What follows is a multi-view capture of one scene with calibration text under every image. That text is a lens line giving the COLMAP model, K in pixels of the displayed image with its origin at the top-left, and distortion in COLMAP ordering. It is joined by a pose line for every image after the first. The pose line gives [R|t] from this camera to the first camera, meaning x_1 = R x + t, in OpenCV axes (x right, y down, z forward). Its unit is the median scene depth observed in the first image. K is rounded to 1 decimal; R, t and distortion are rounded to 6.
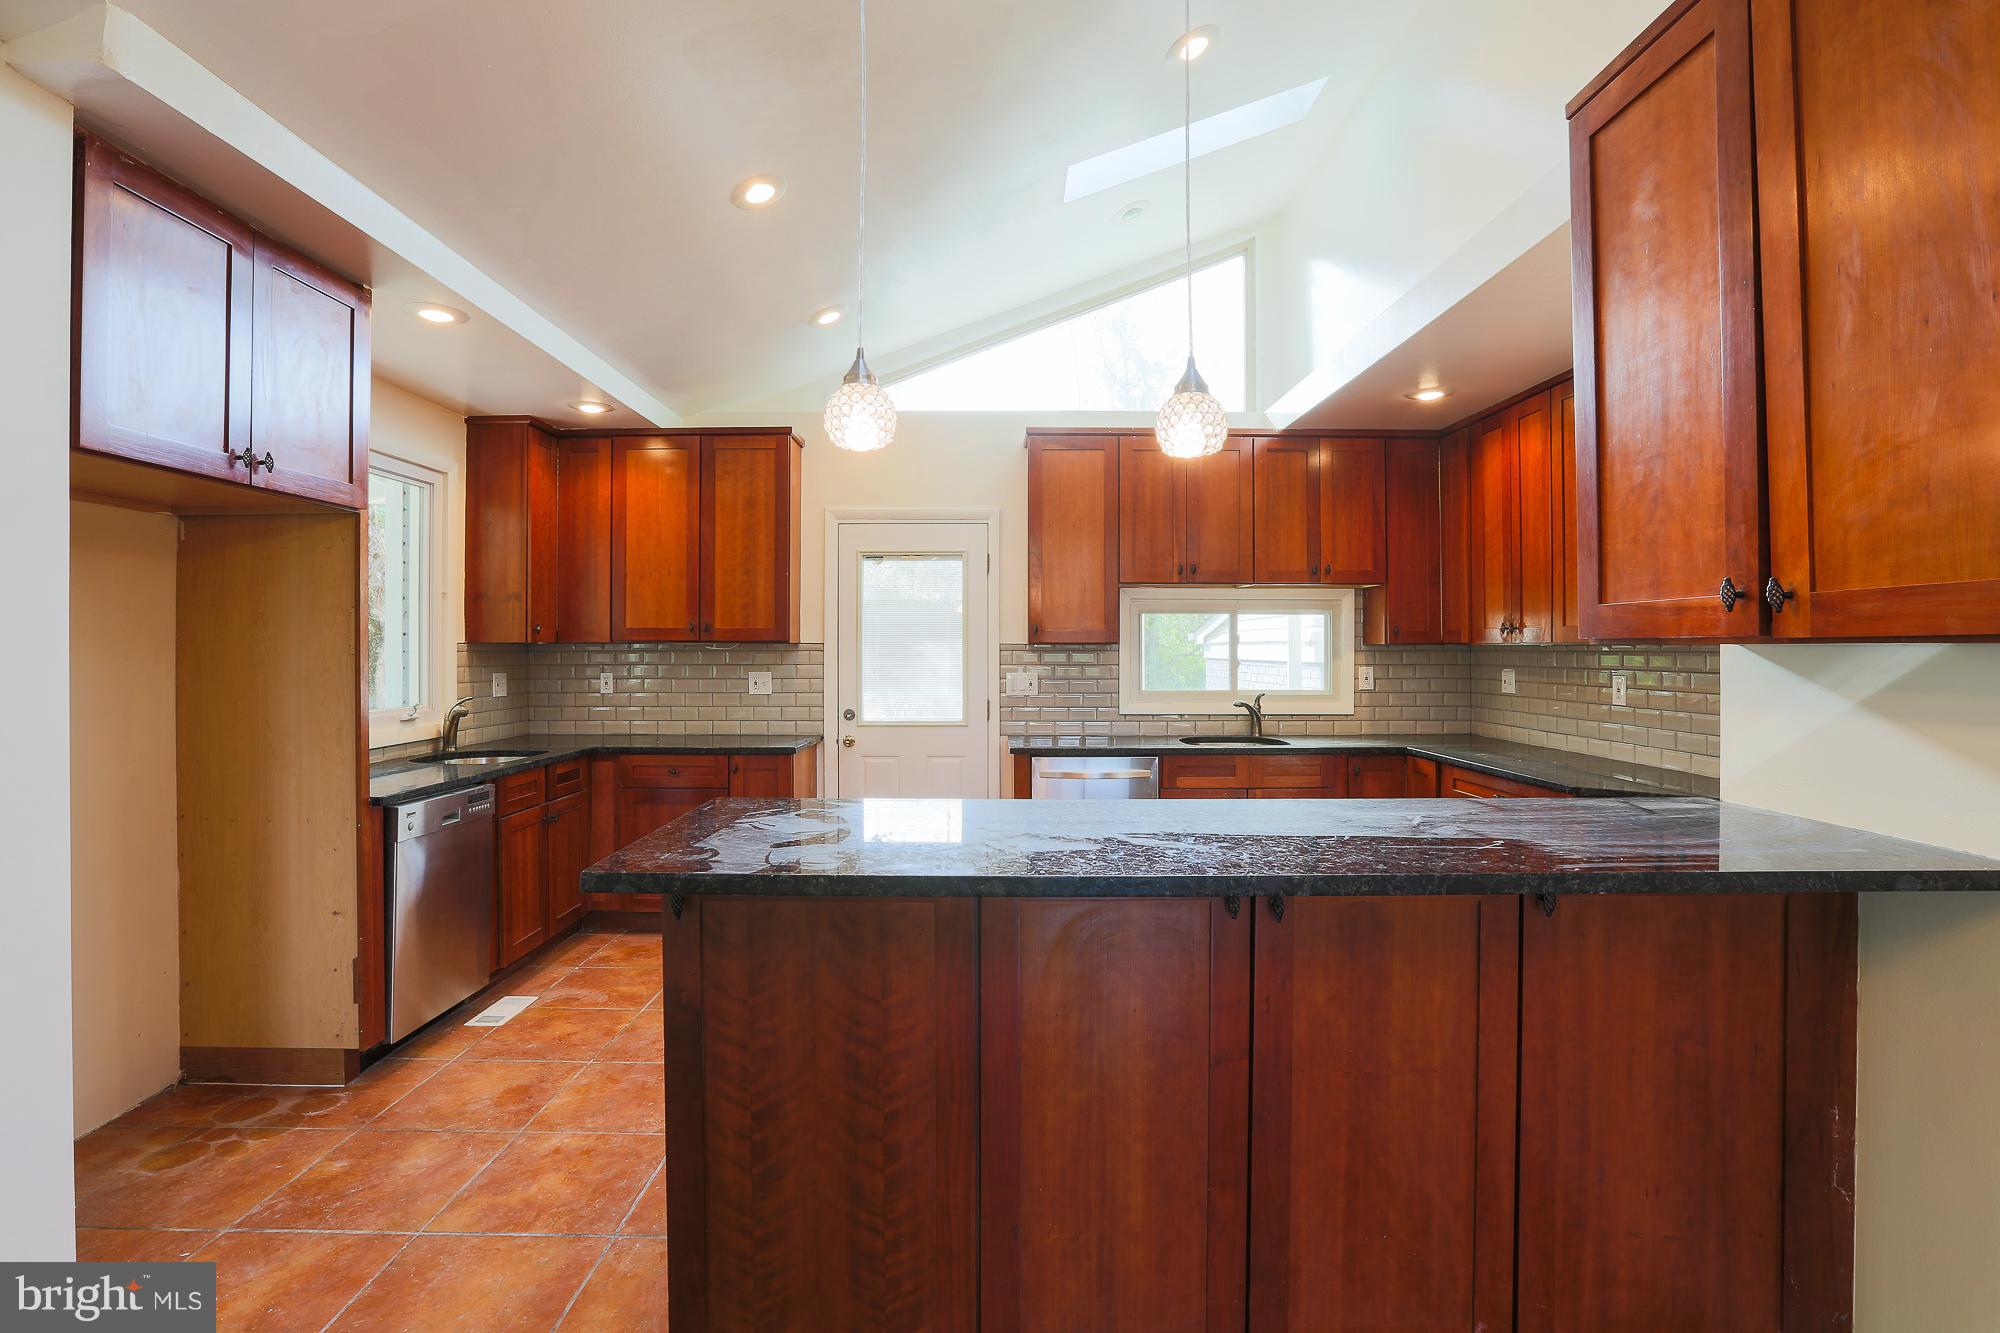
lens RADIAL K [[937.2, 0, 982.2], [0, 937.2, 648.7], [0, 0, 1]] dist [-0.055466, 0.019835]
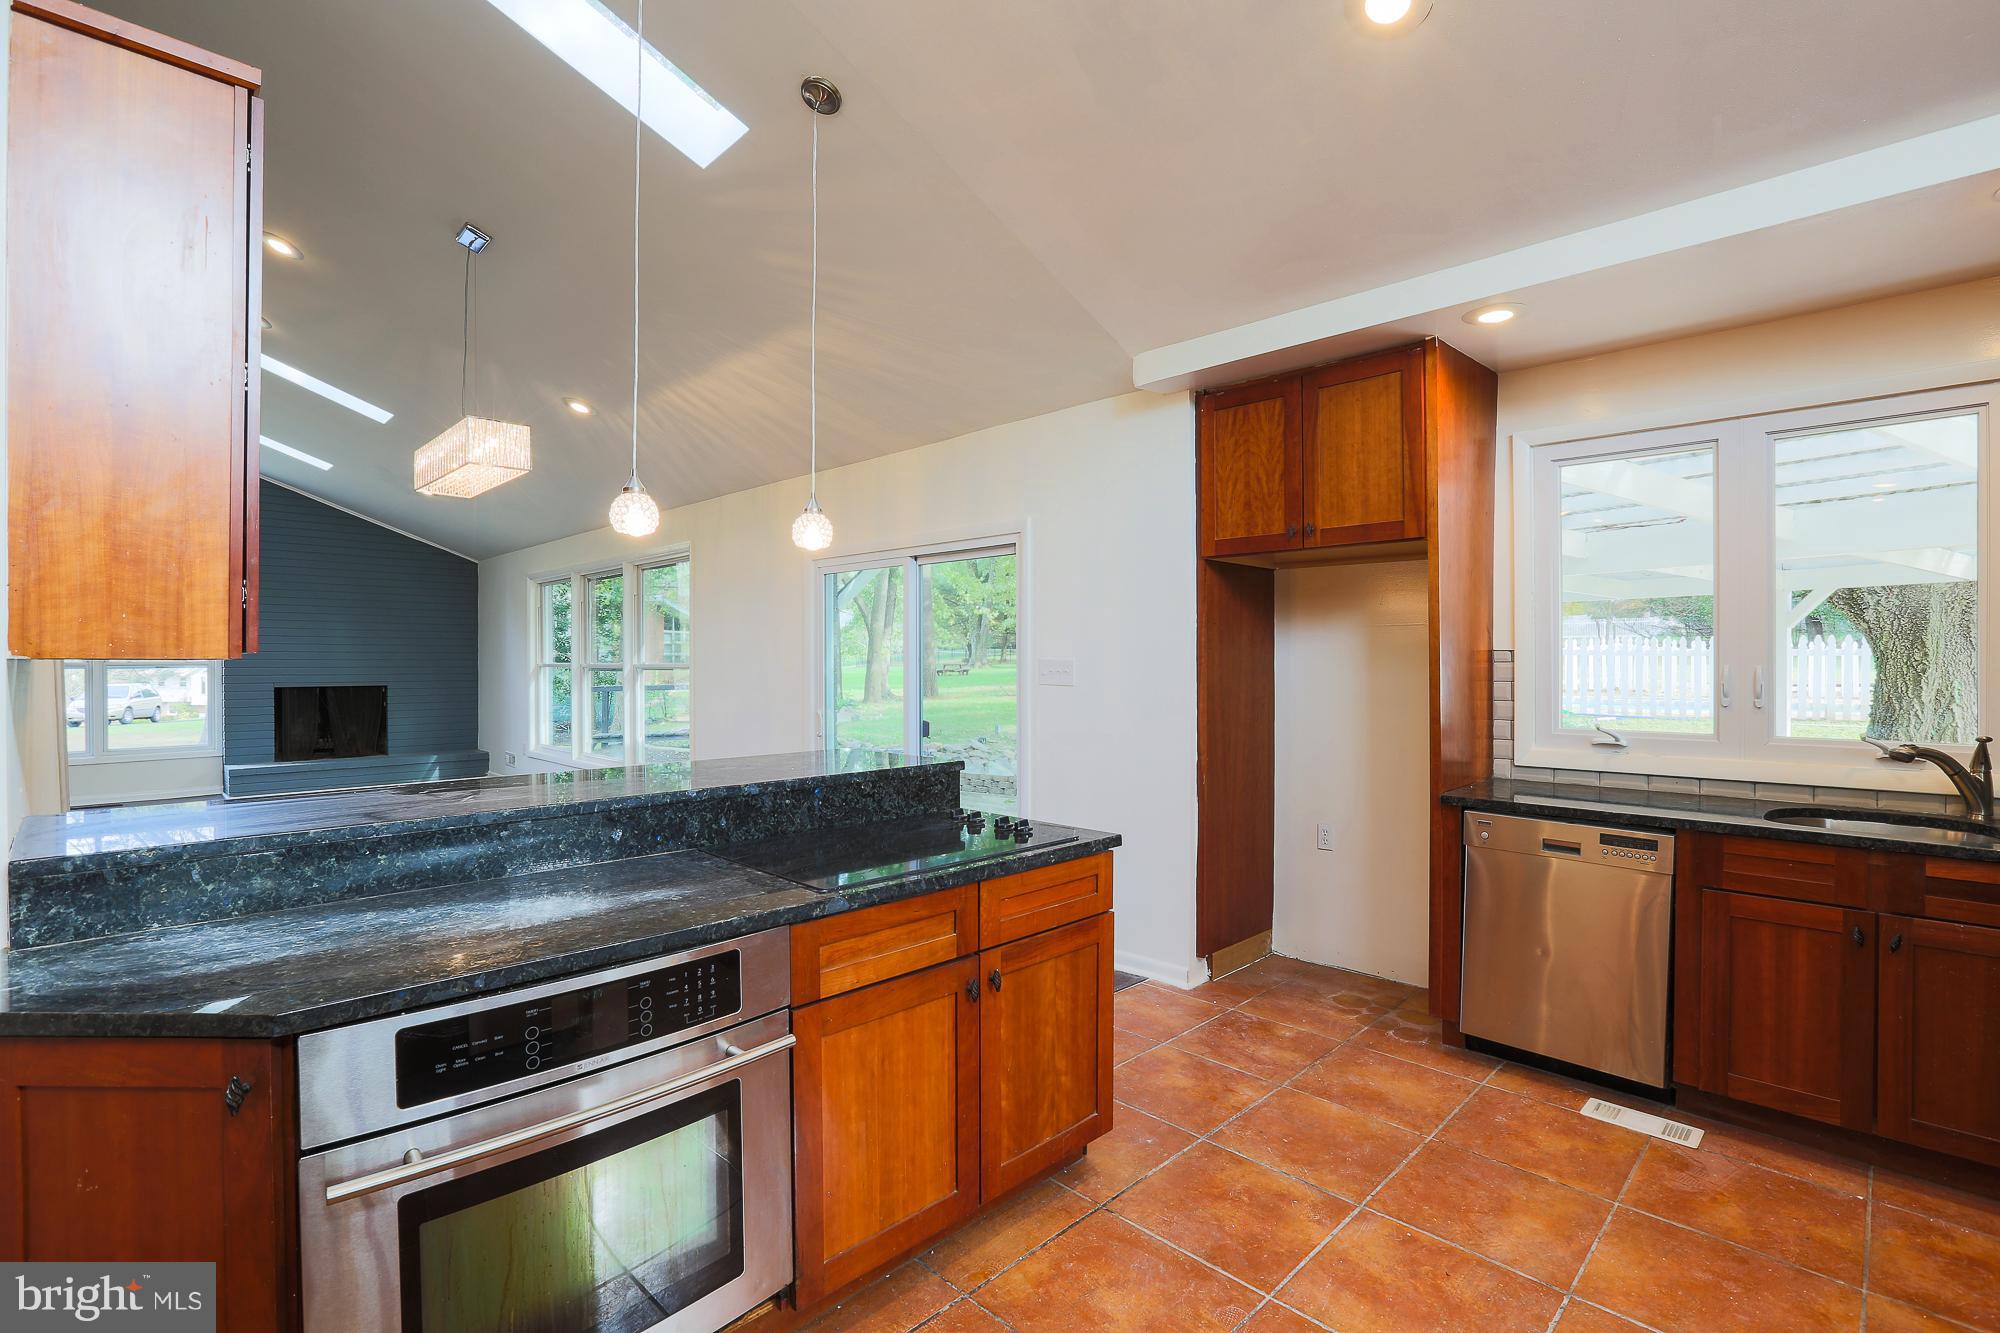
lens RADIAL K [[937.2, 0, 1015.1], [0, 937.2, 673.8], [0, 0, 1]] dist [-0.055466, 0.019835]
pose [[-0.692903, 0.011216, -0.720944, 0.300796], [-0.000705, 0.999868, 0.016233, -0.000570], [0.721030, 0.011756, -0.692804, 0.853831]]
